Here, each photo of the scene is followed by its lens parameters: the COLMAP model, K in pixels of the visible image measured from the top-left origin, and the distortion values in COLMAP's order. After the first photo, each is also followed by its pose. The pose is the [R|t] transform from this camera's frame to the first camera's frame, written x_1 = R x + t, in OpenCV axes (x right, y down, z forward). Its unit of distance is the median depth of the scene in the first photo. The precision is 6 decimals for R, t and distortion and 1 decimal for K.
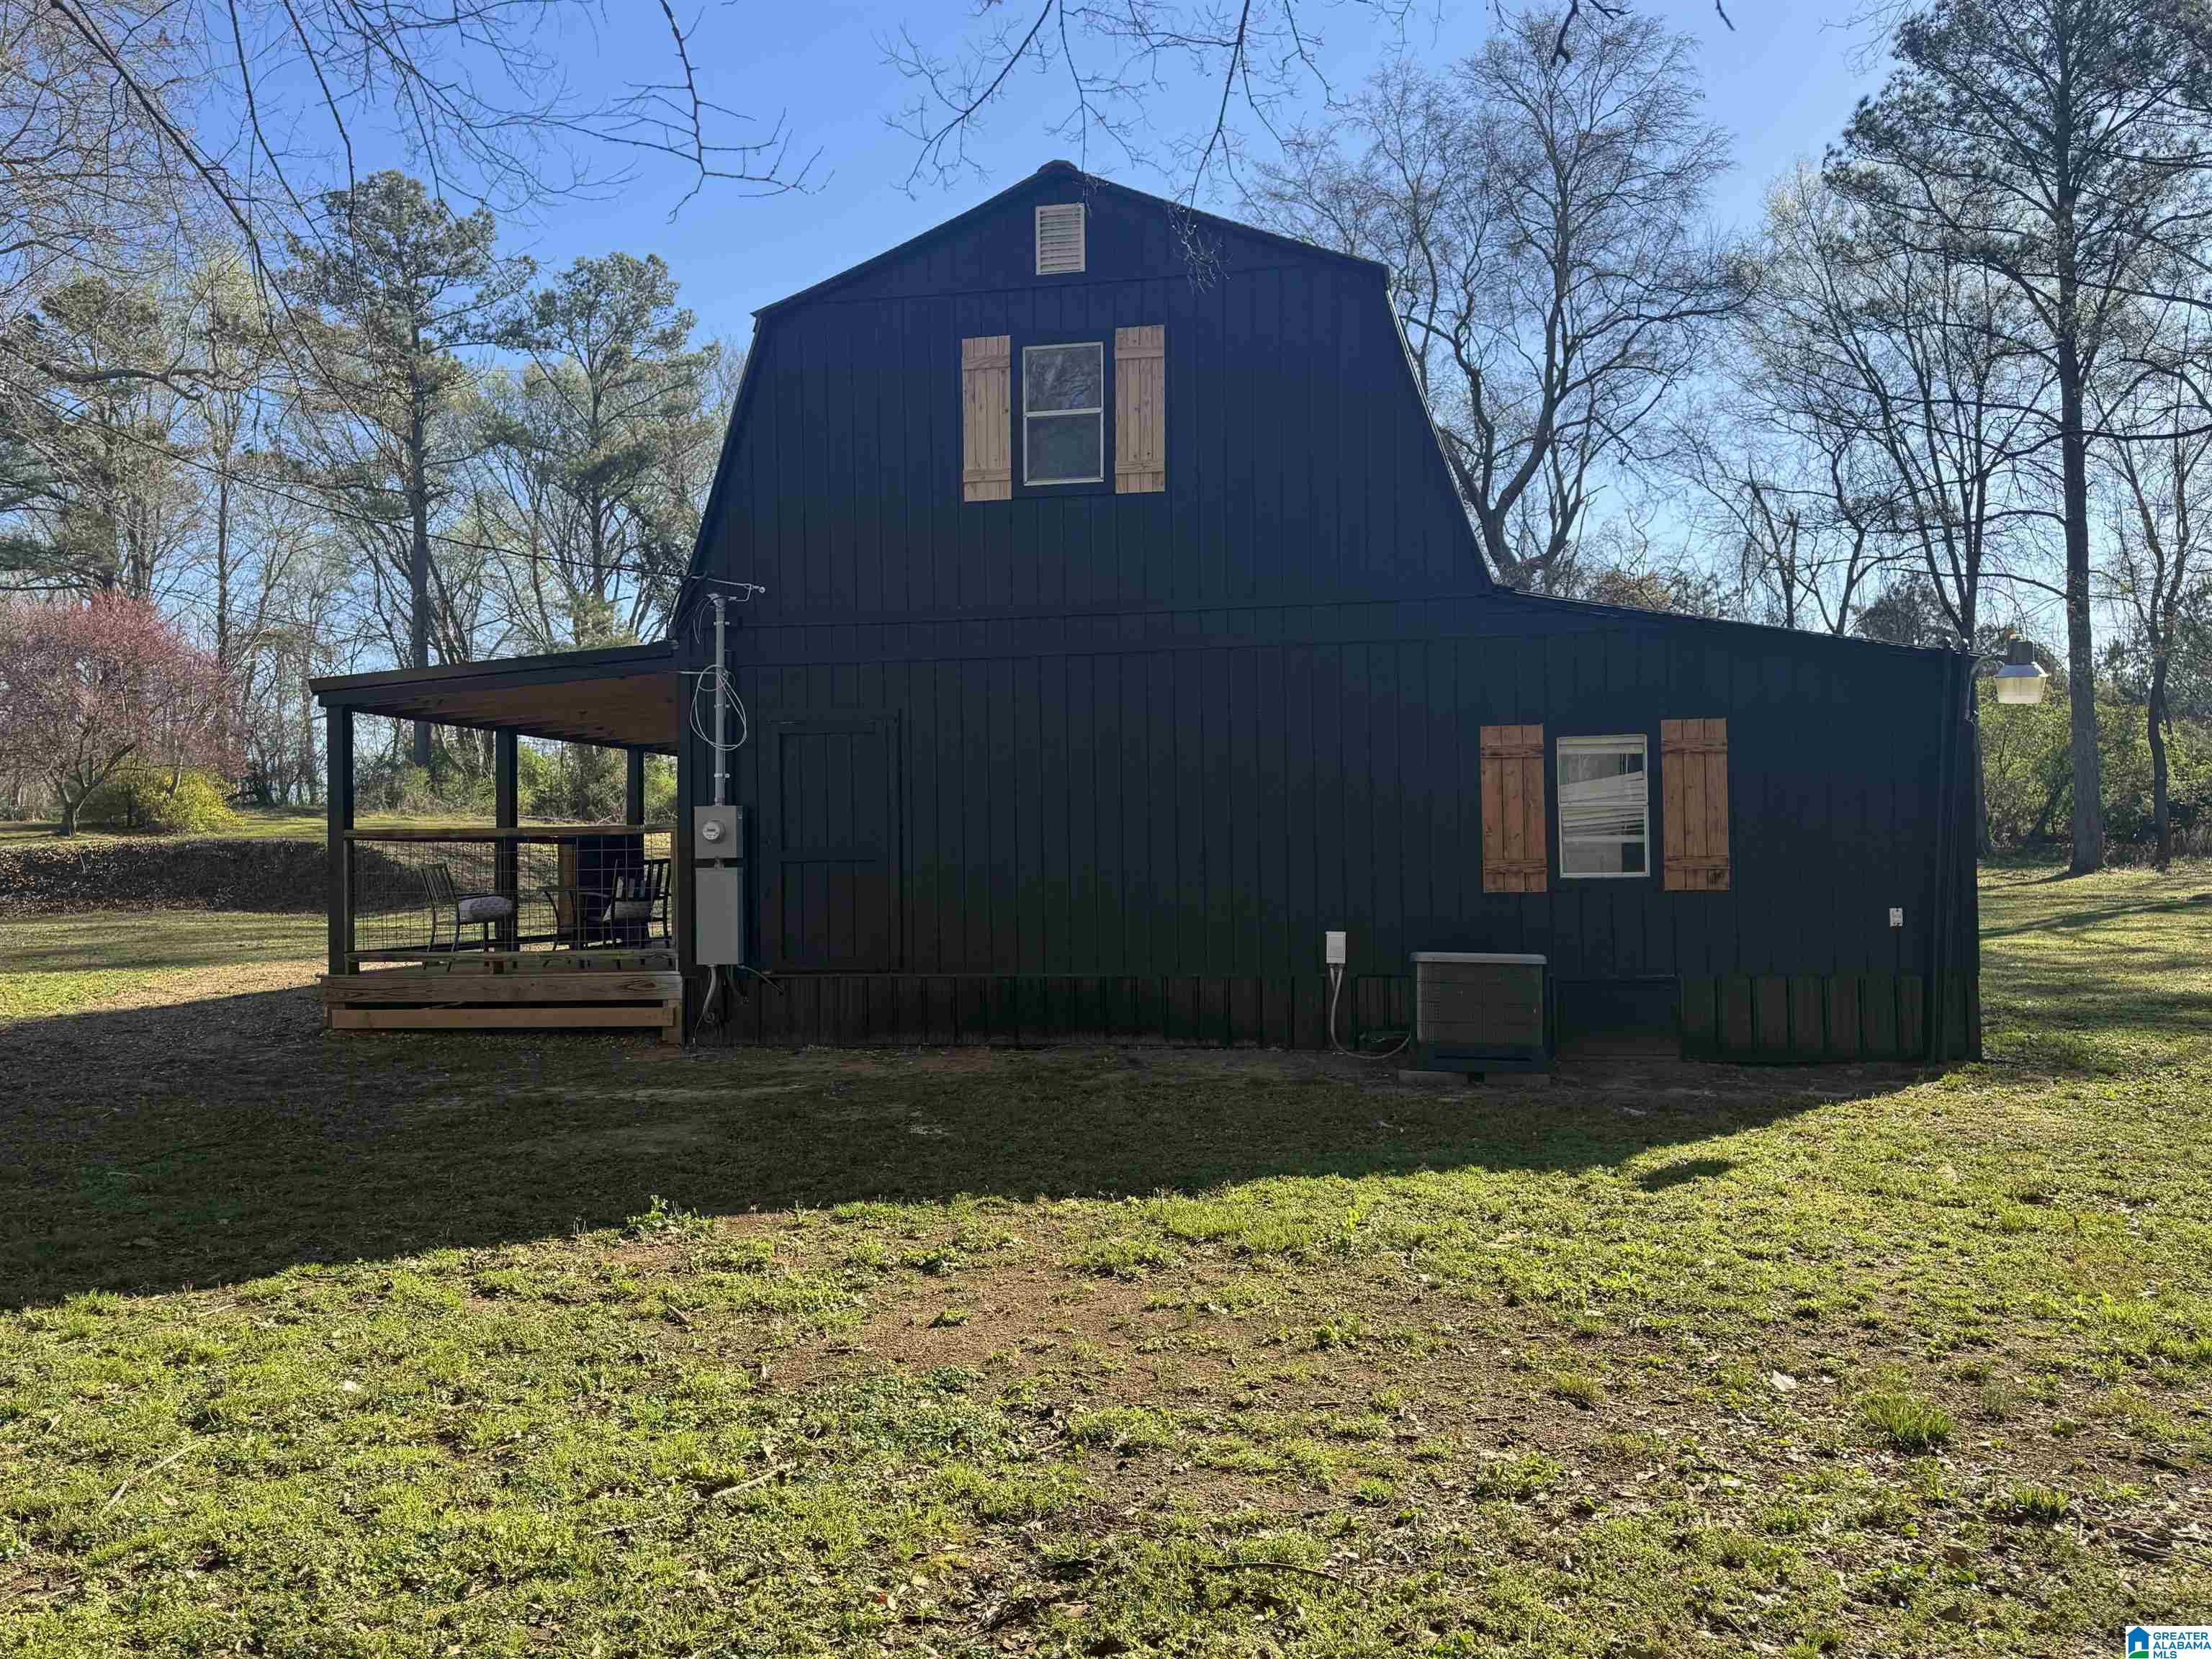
lens RADIAL K [[1727.2, 0, 1105.8], [0, 1727.2, 830.3], [0, 0, 1]] dist [0.006182, -0.005206]
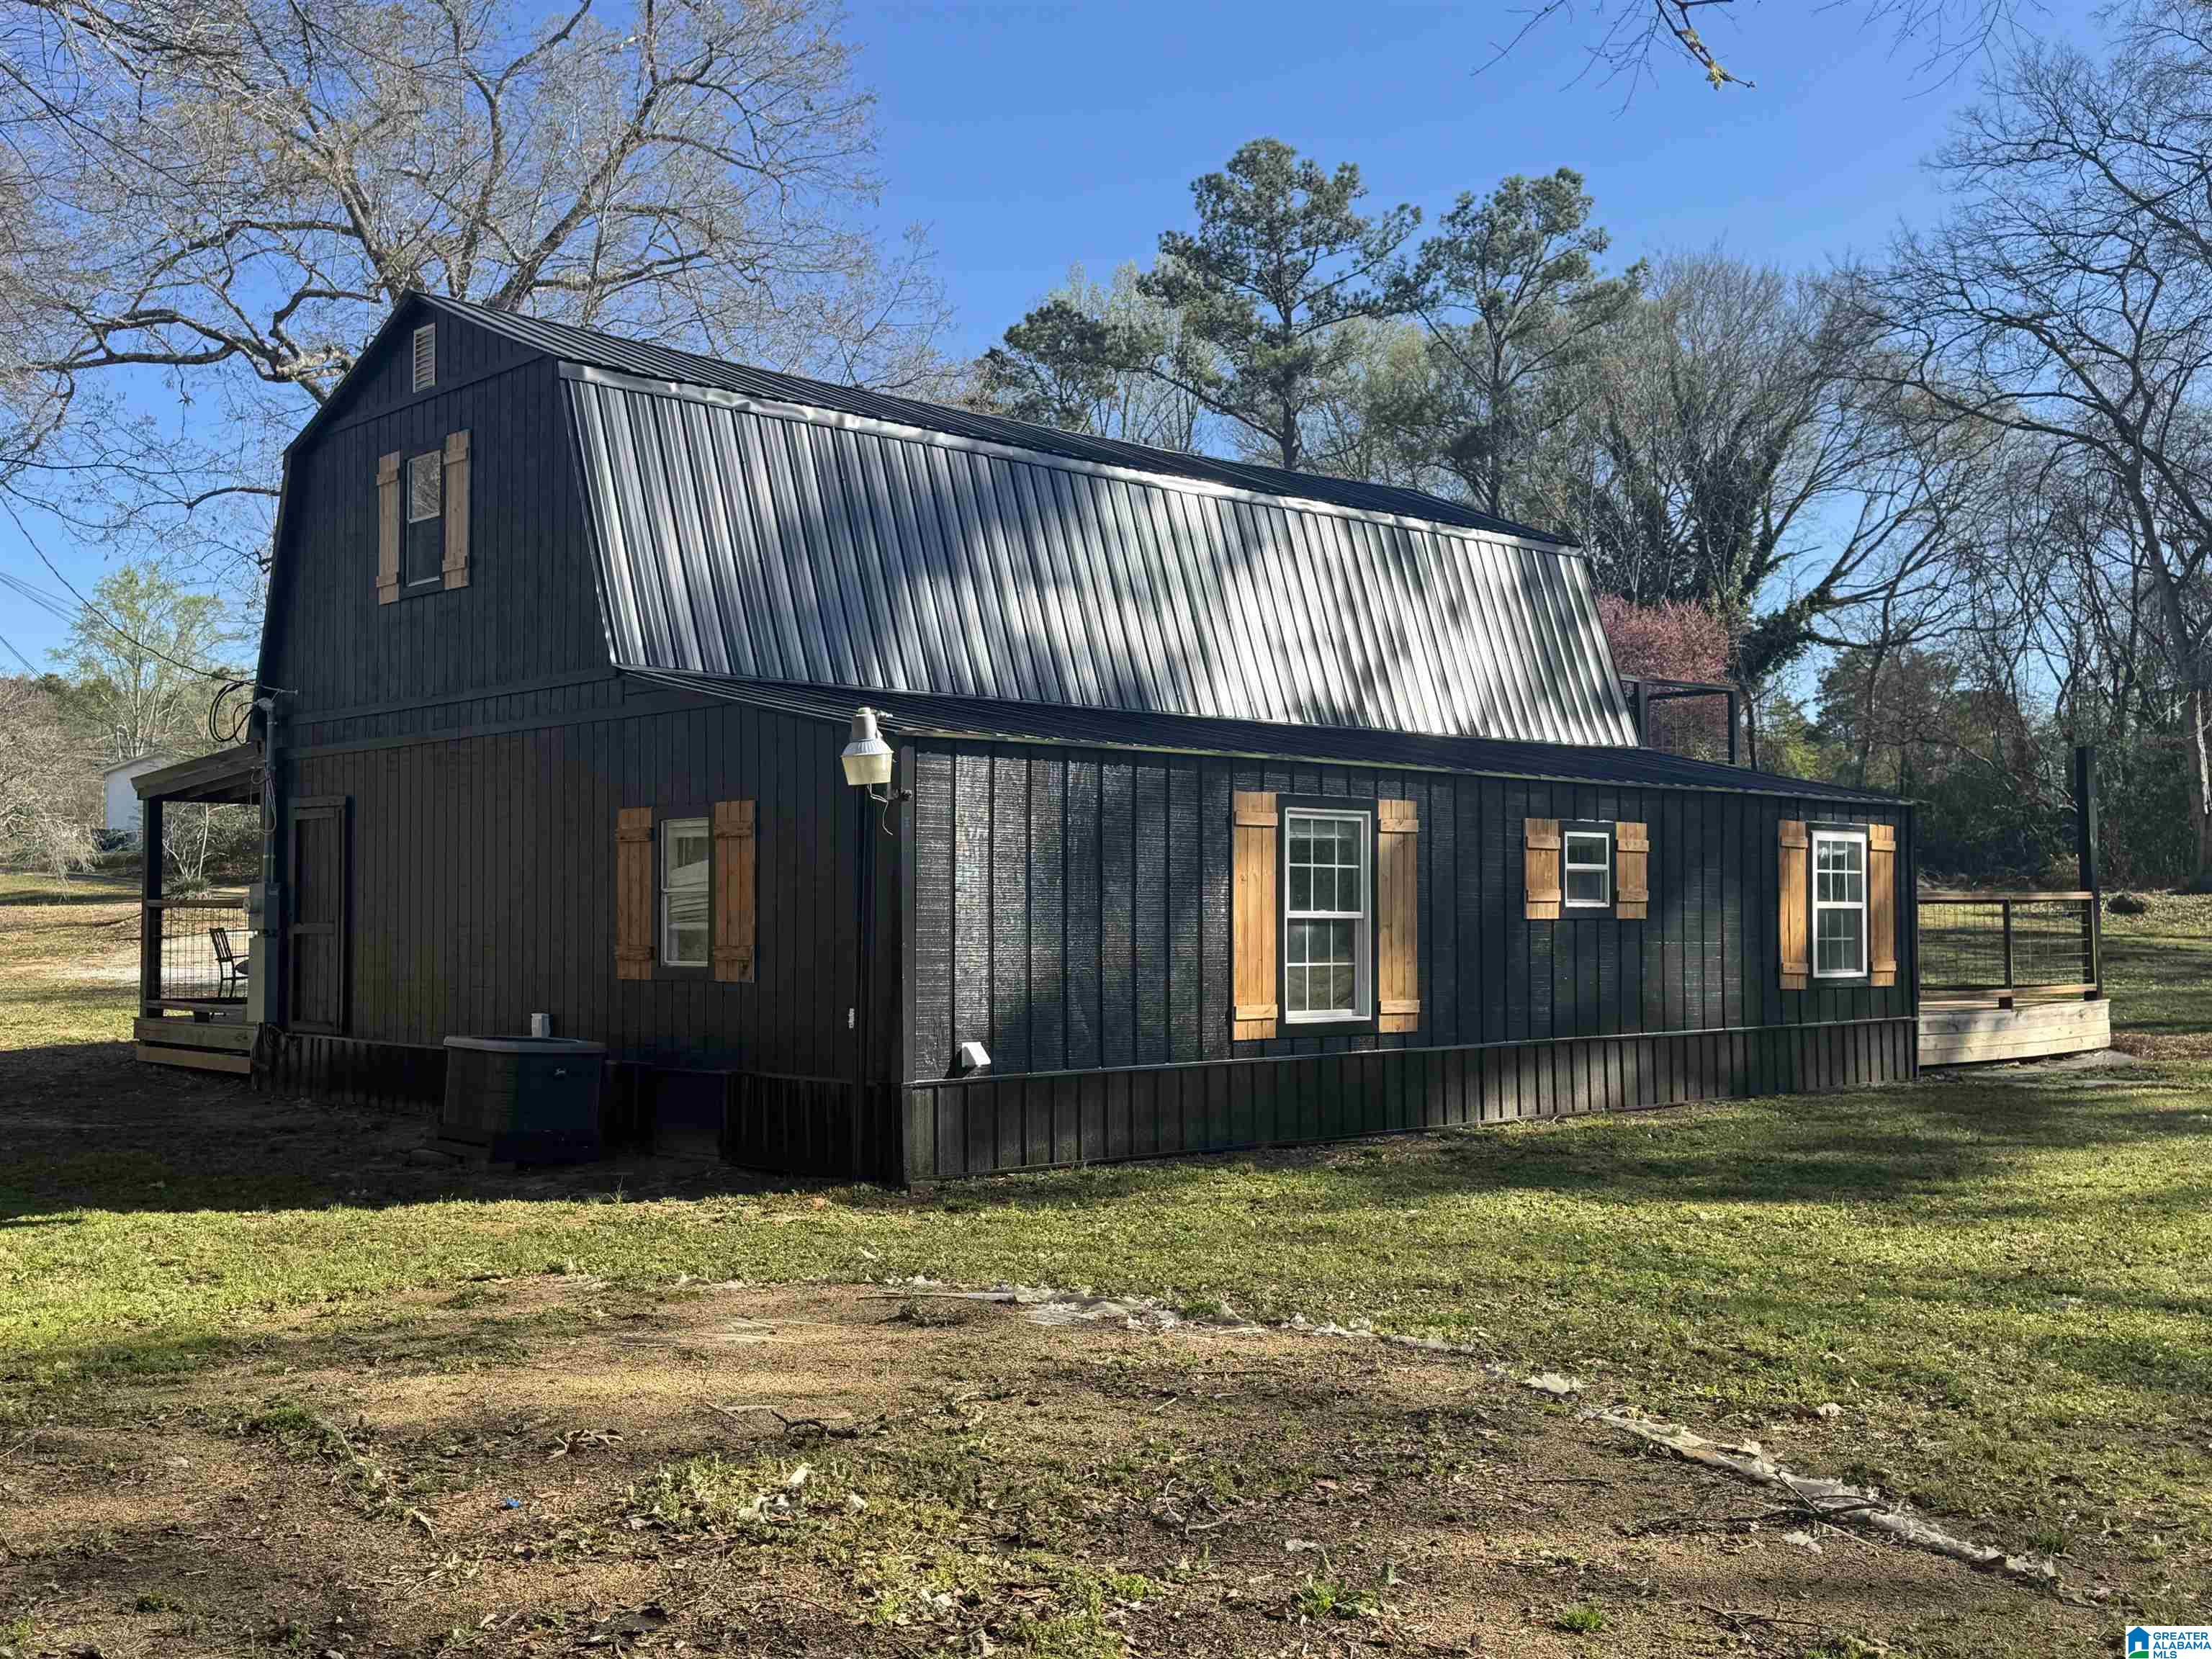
lens RADIAL K [[2223.3, 0, 1094.8], [0, 2223.3, 823.0], [0, 0, 1]] dist [0.080220, 0.000000]
pose [[0.799723, -0.010826, -0.600271, 1.134424], [-0.000384, 0.999828, -0.018544, -0.027477], [0.600369, 0.015060, 0.799581, 0.139132]]
